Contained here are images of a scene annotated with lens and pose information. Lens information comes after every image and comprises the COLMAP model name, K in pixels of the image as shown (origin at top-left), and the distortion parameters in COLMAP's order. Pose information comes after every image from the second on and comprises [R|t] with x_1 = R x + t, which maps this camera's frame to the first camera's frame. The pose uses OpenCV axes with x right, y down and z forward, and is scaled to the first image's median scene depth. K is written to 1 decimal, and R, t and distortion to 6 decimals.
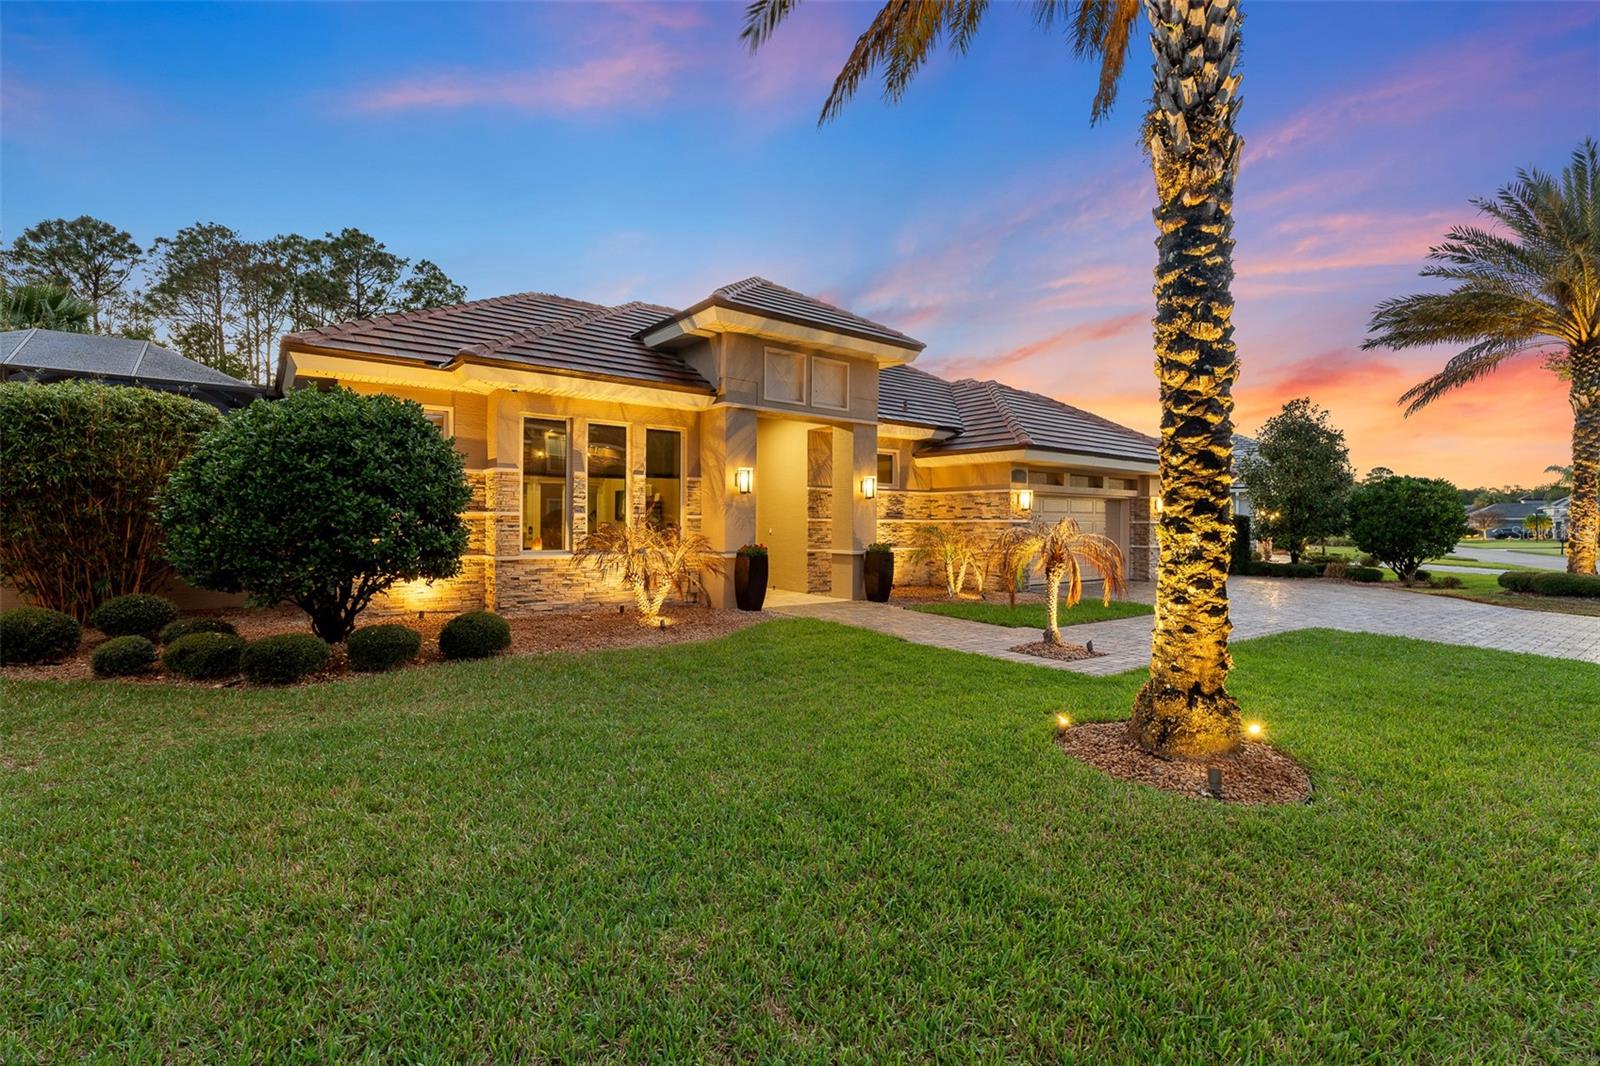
lens RADIAL K [[735.6, 0, 800.0], [0, 735.6, 533.0], [0, 0, 1]] dist [0.000229, 0.000225]
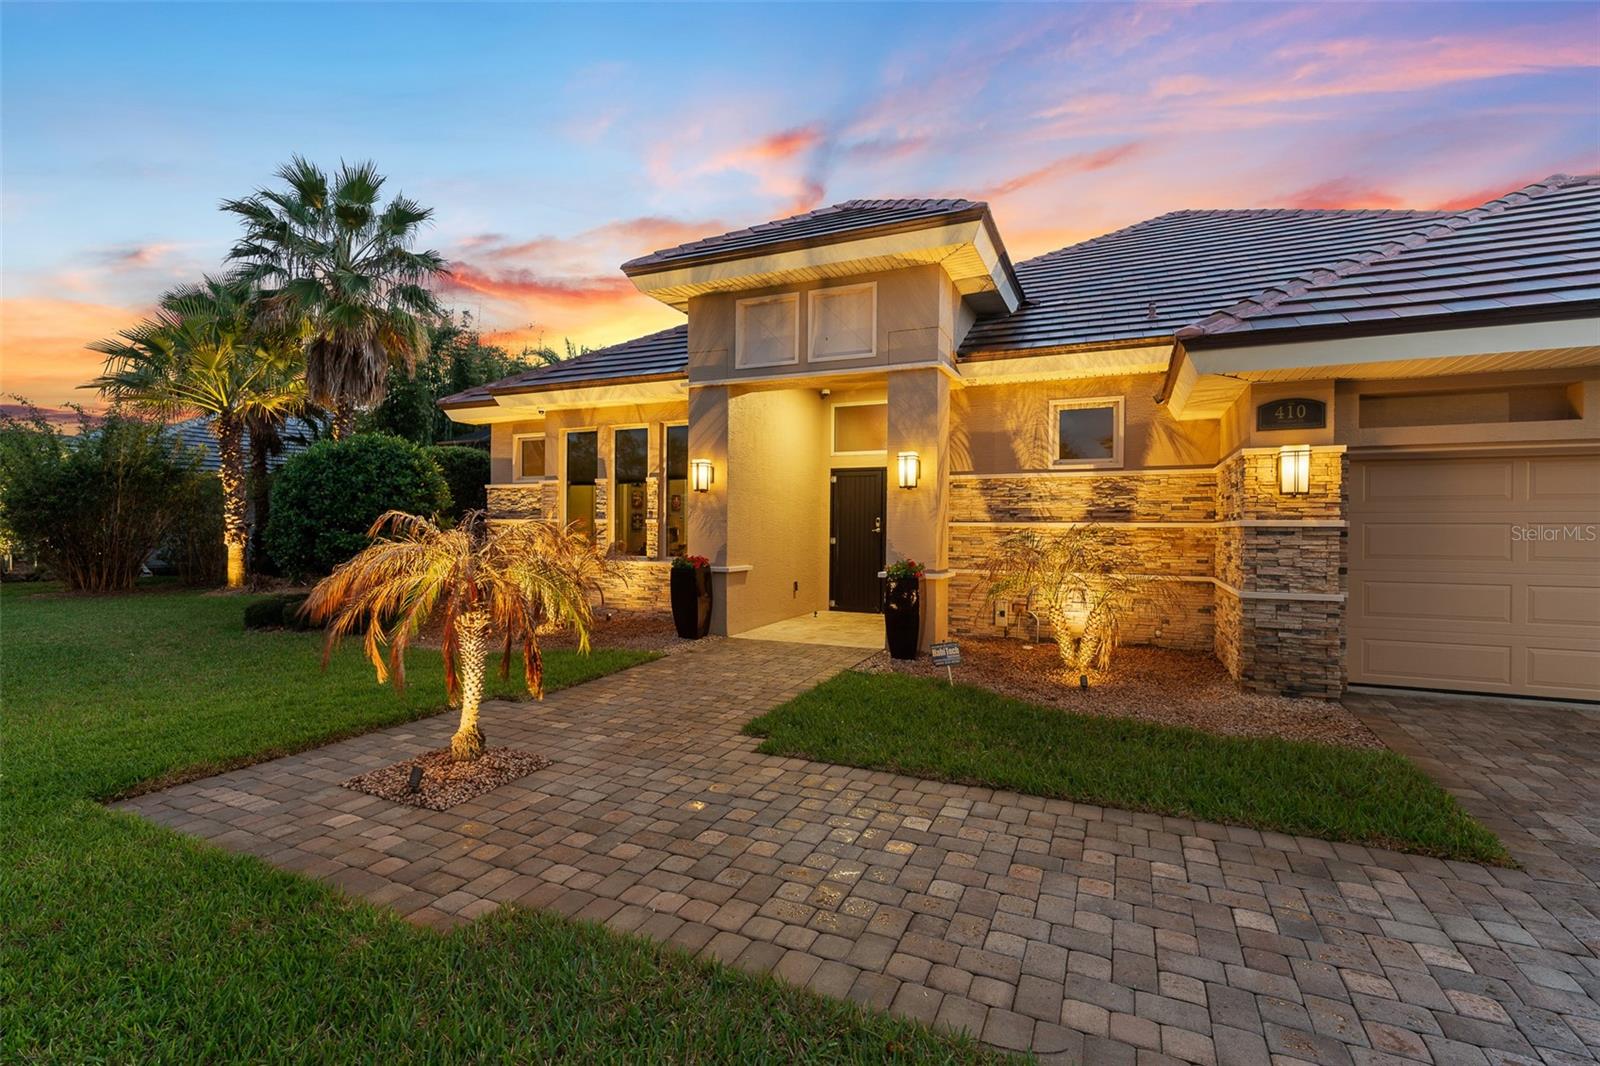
lens RADIAL K [[718.0, 0, 800.1], [0, 718.0, 530.4], [0, 0, 1]] dist [-0.004667, 0.000925]
pose [[0.468153, -0.000862, -0.883647, 0.597767], [-0.014433, 0.999859, -0.008622, -0.005398], [0.883529, 0.016790, 0.468075, 0.650225]]
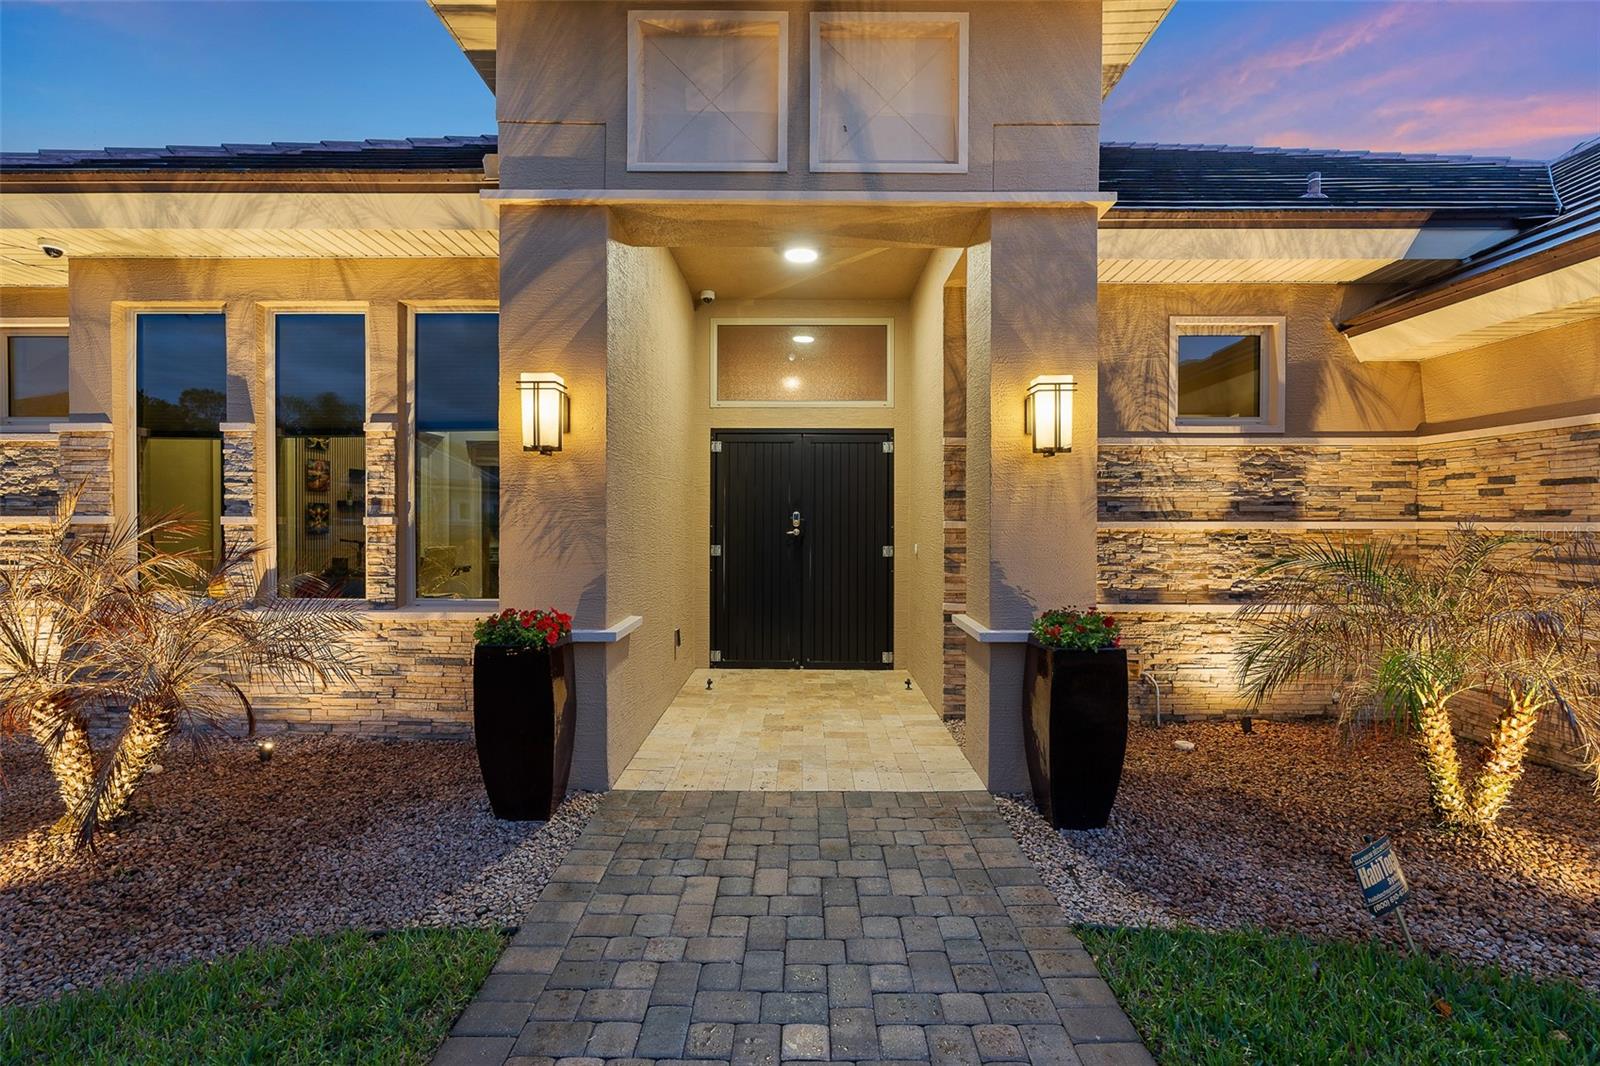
lens RADIAL K [[718.0, 0, 800.1], [0, 718.0, 530.4], [0, 0, 1]] dist [-0.004667, 0.000925]
pose [[0.786858, 0.003244, -0.617125, 0.197454], [-0.003471, 0.999994, 0.000832, -0.016520], [0.617124, 0.001487, 0.786864, 0.726574]]
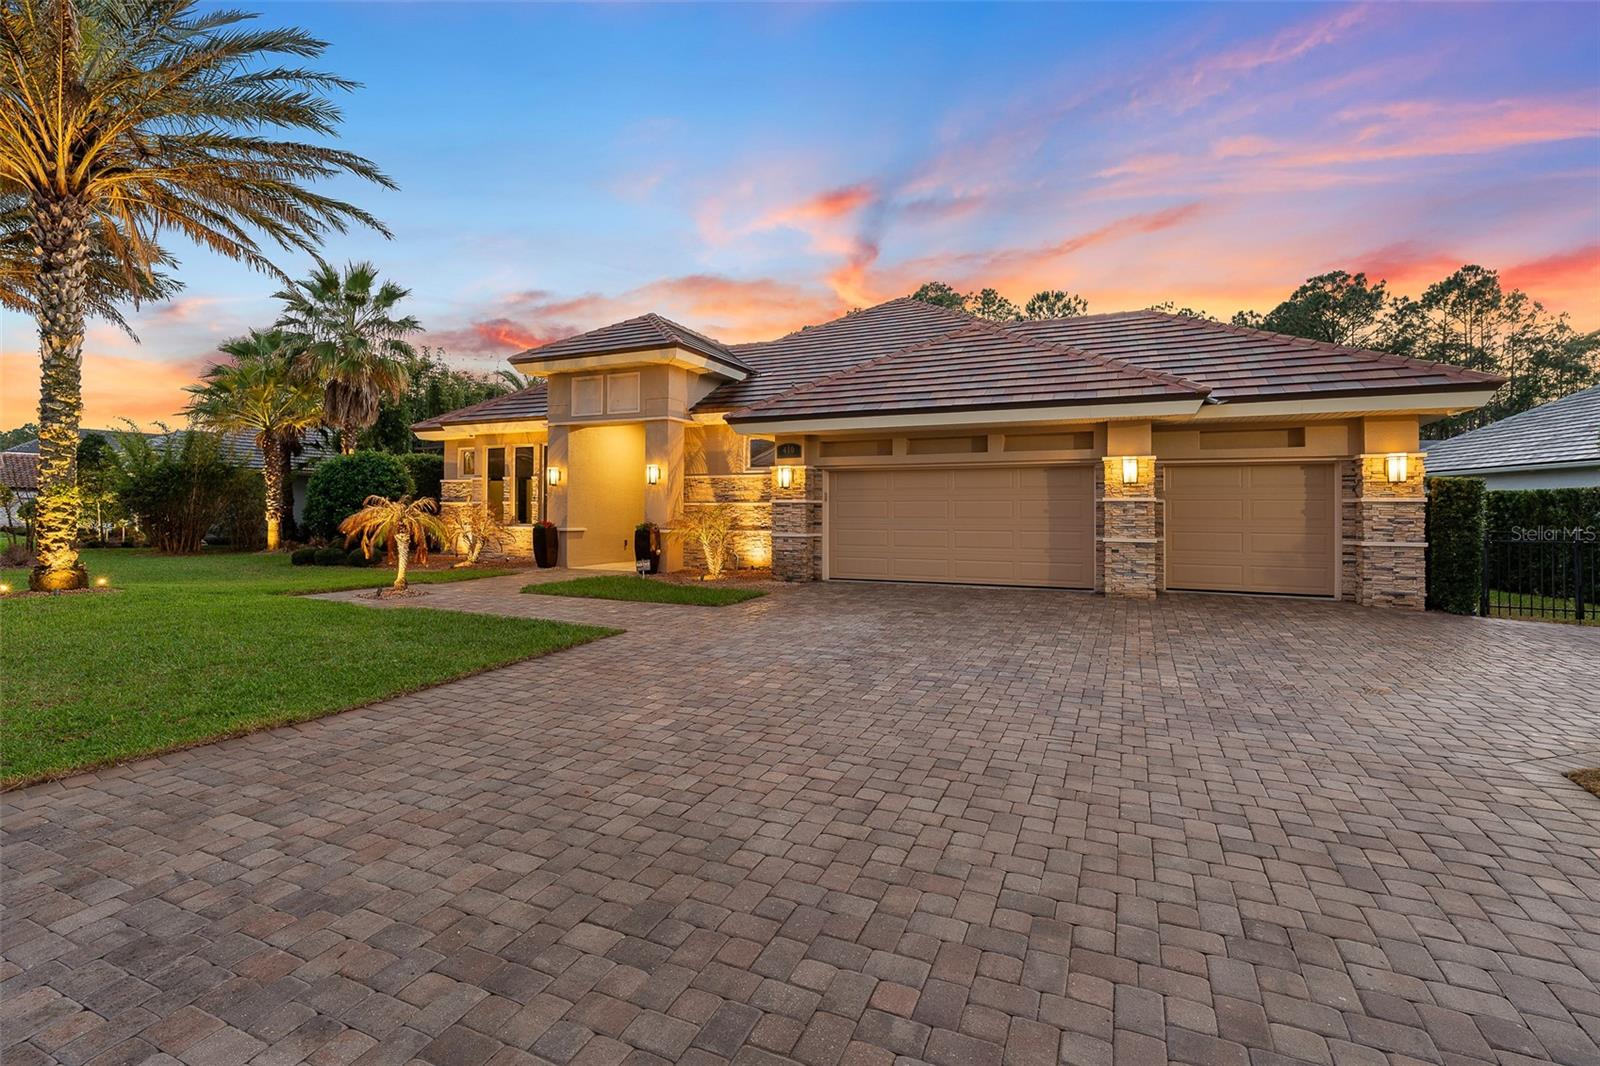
lens RADIAL K [[729.5, 0, 798.9], [0, 729.5, 506.6], [0, 0, 1]] dist [-0.004999, 0.000009]
pose [[0.462567, -0.015739, -0.886445, 1.237489], [-0.014372, 0.999578, -0.025247, 0.014104], [0.886468, 0.024418, 0.462145, 0.689135]]
